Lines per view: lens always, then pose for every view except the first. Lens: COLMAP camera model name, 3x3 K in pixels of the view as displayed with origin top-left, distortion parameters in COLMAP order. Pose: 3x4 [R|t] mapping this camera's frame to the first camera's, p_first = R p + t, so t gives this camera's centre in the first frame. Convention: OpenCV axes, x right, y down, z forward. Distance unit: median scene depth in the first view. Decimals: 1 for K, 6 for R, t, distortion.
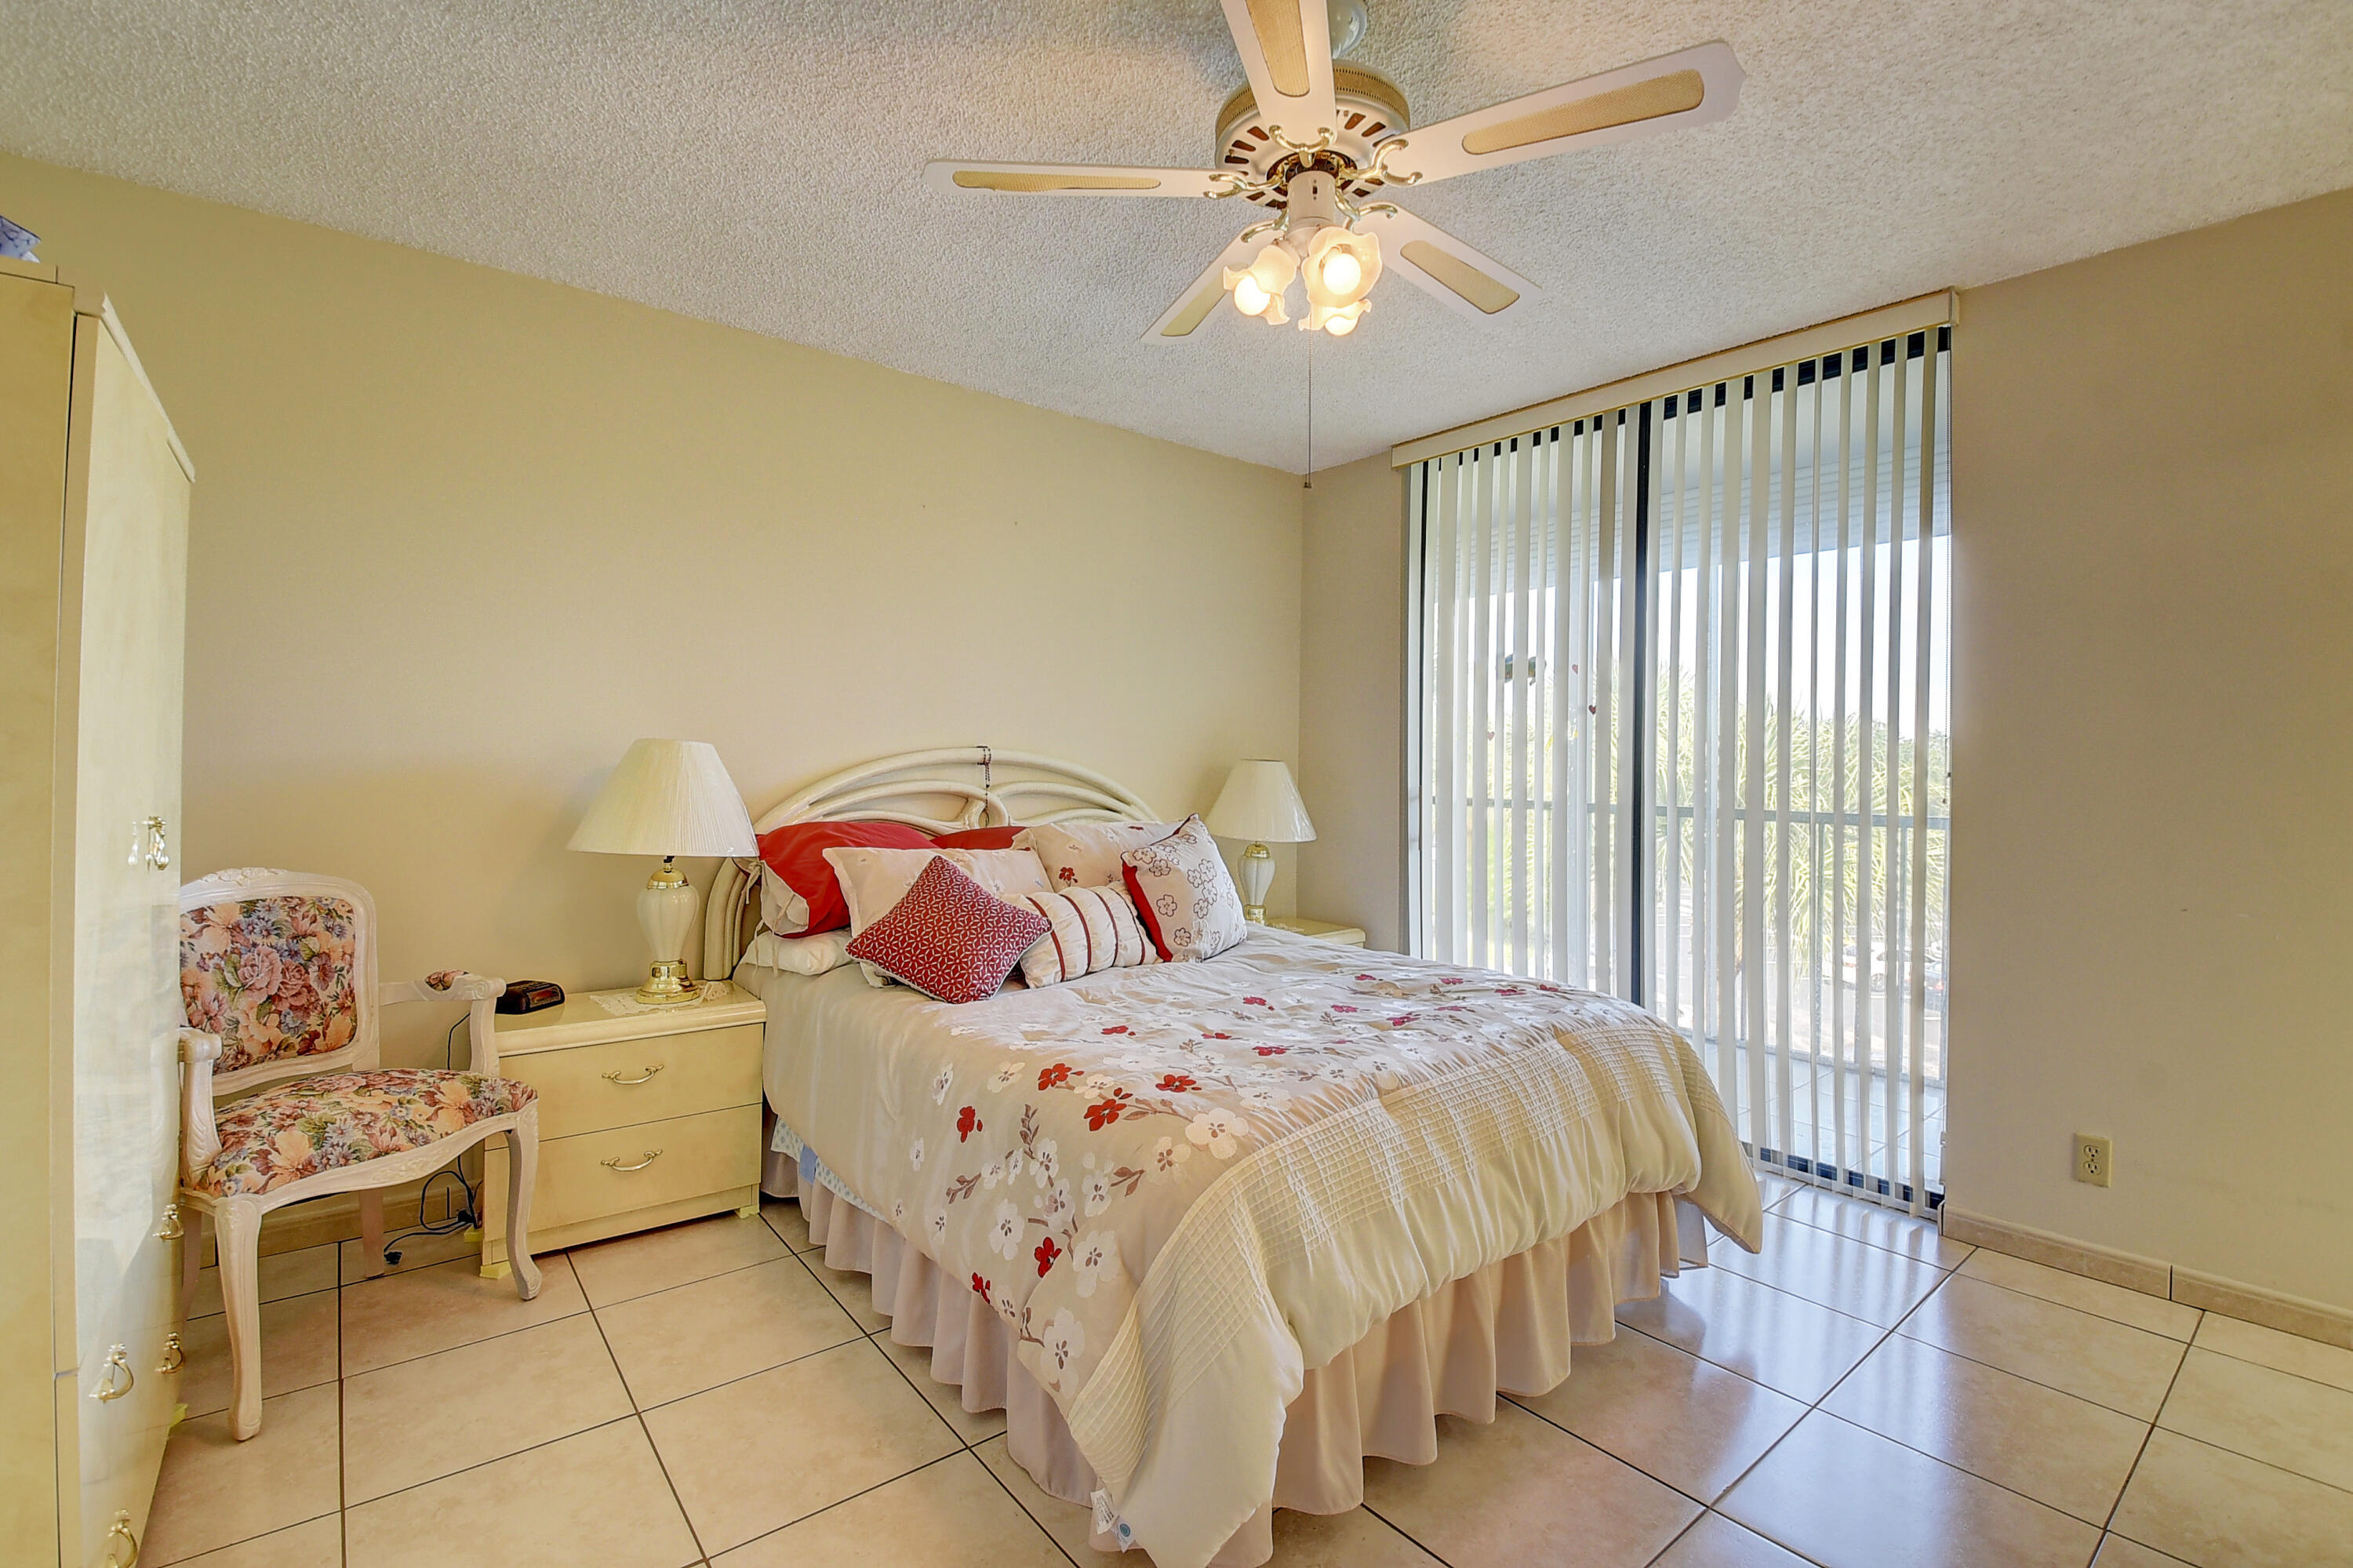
lens RADIAL K [[1028.7, 0, 1168.8], [0, 1028.7, 757.2], [0, 0, 1]] dist [0.018102, -0.034628]
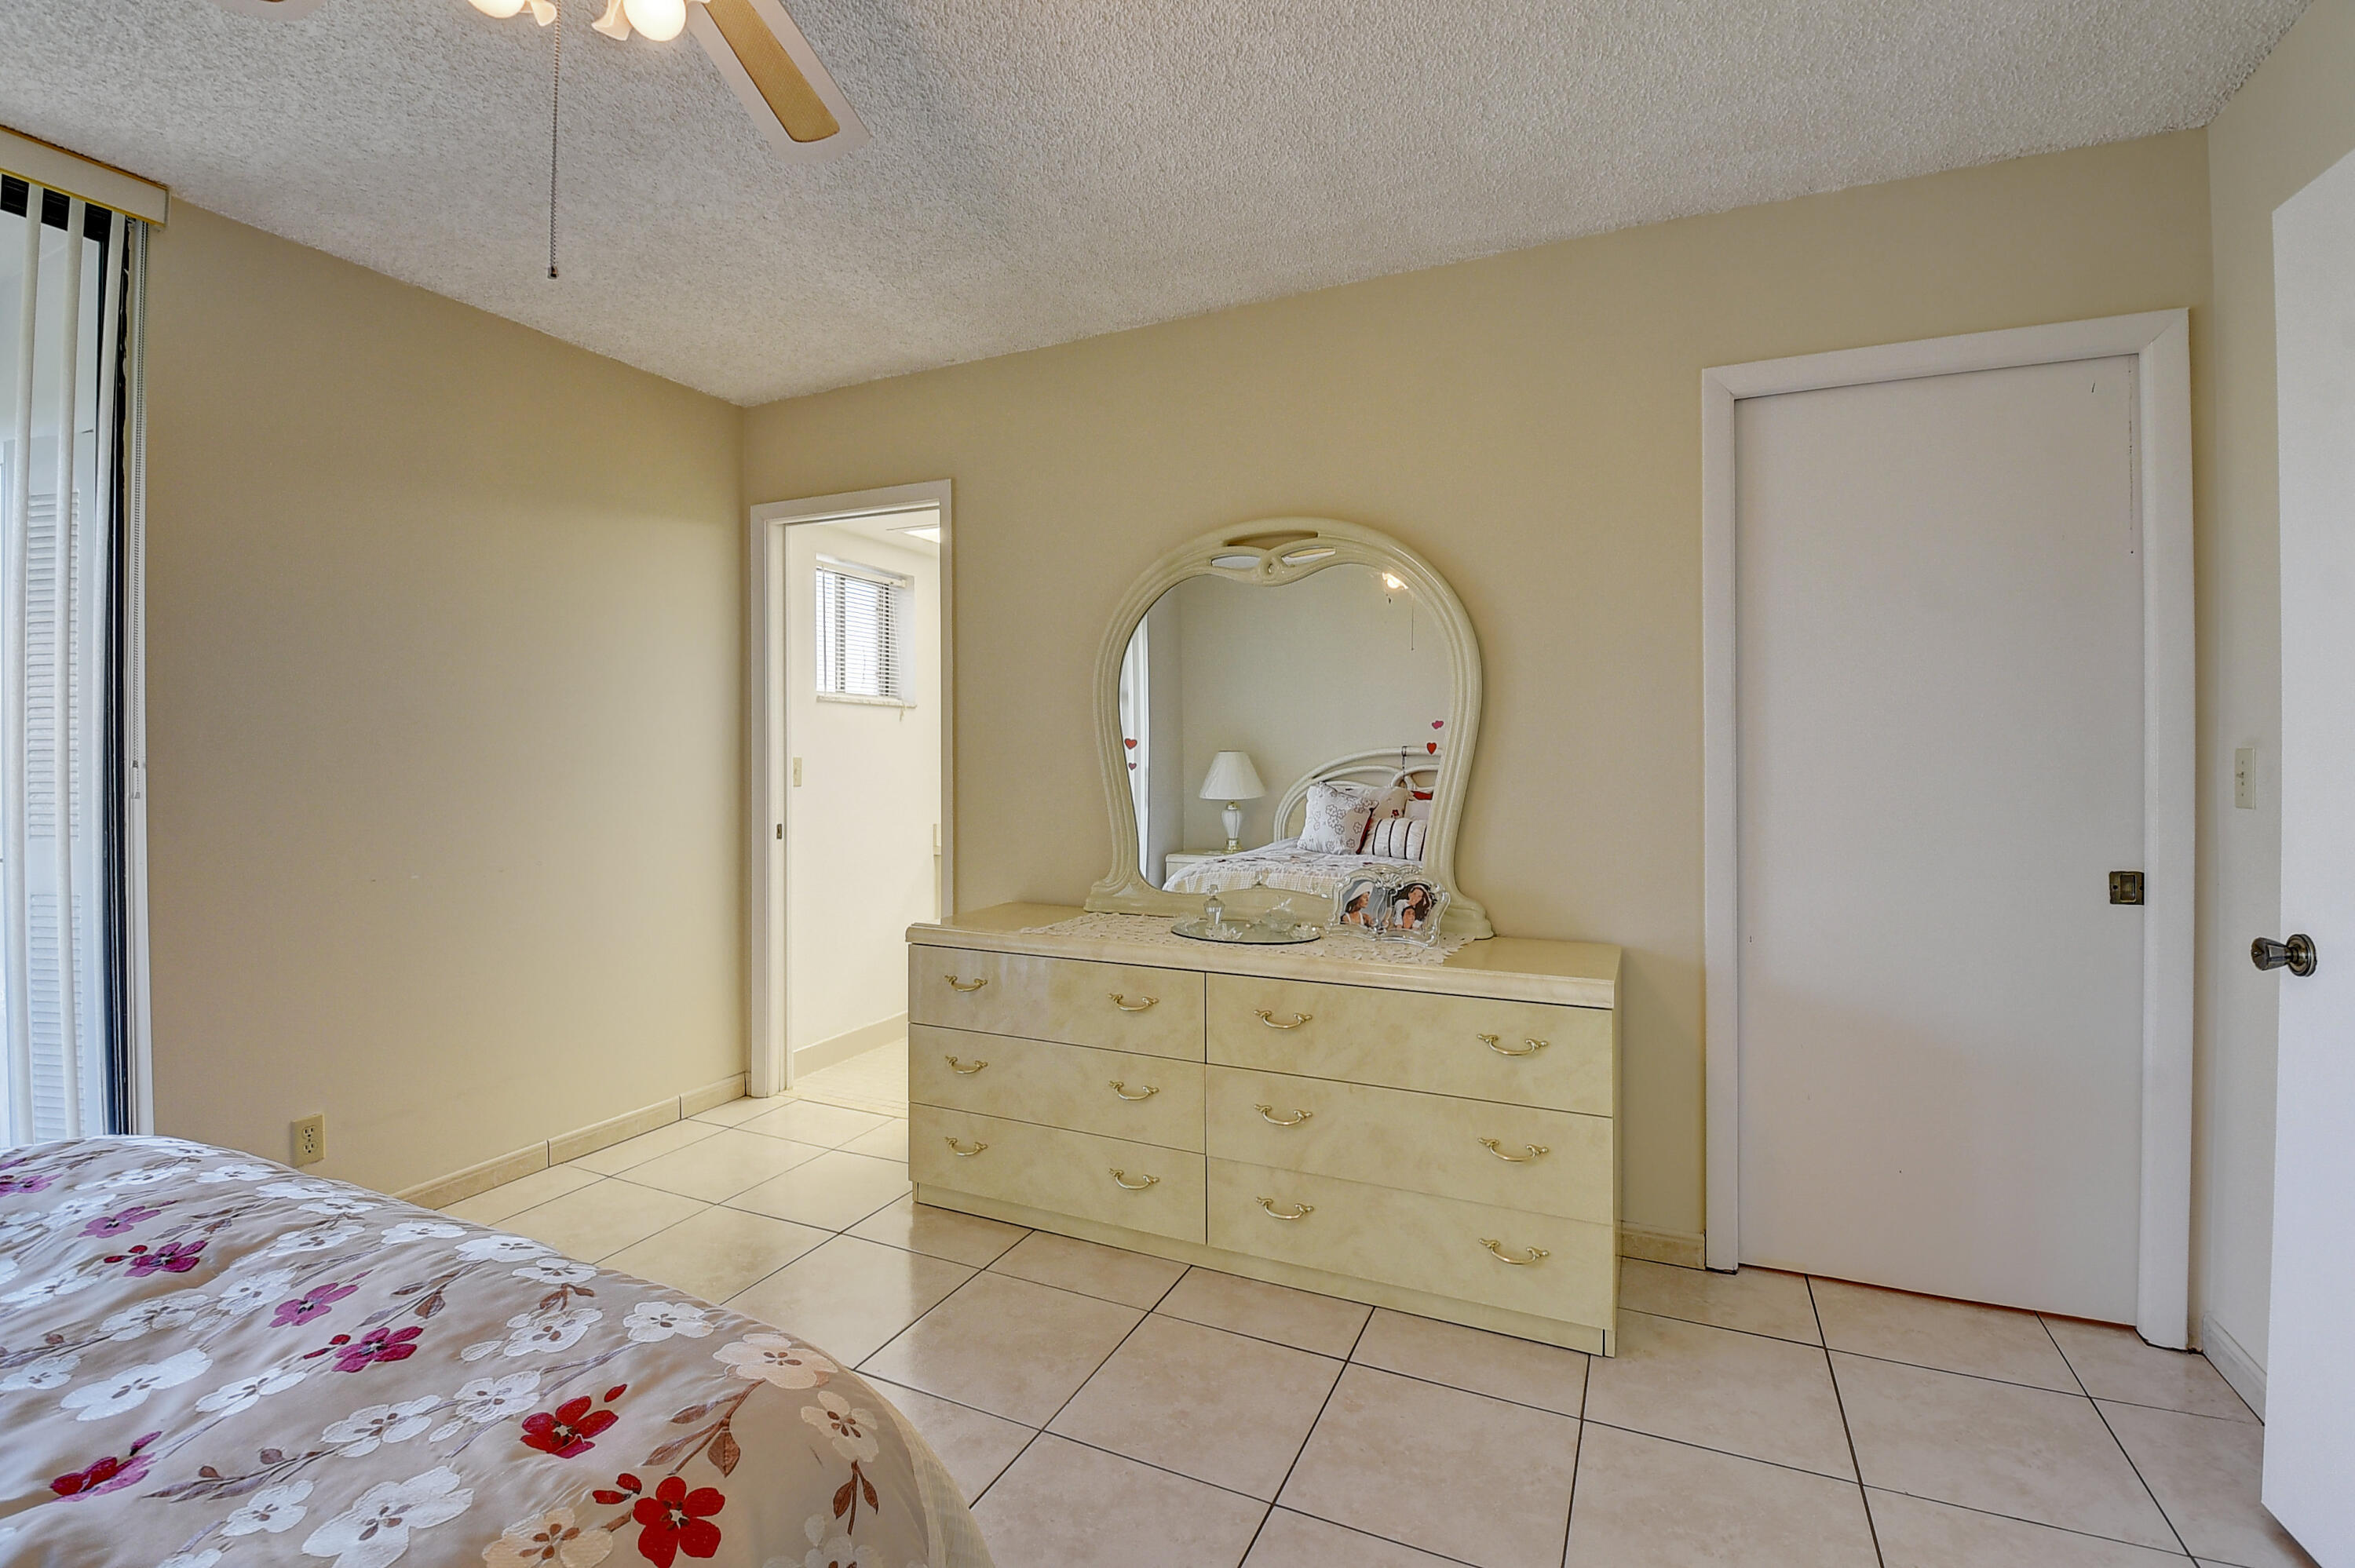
lens RADIAL K [[1029.5, 0, 1171.9], [0, 1029.5, 758.1], [0, 0, 1]] dist [0.000257, -0.014960]
pose [[-0.431263, -0.012362, 0.902142, -0.542750], [-0.009960, 0.999910, 0.008940, -0.003900], [-0.902171, -0.005130, -0.431347, 0.954045]]
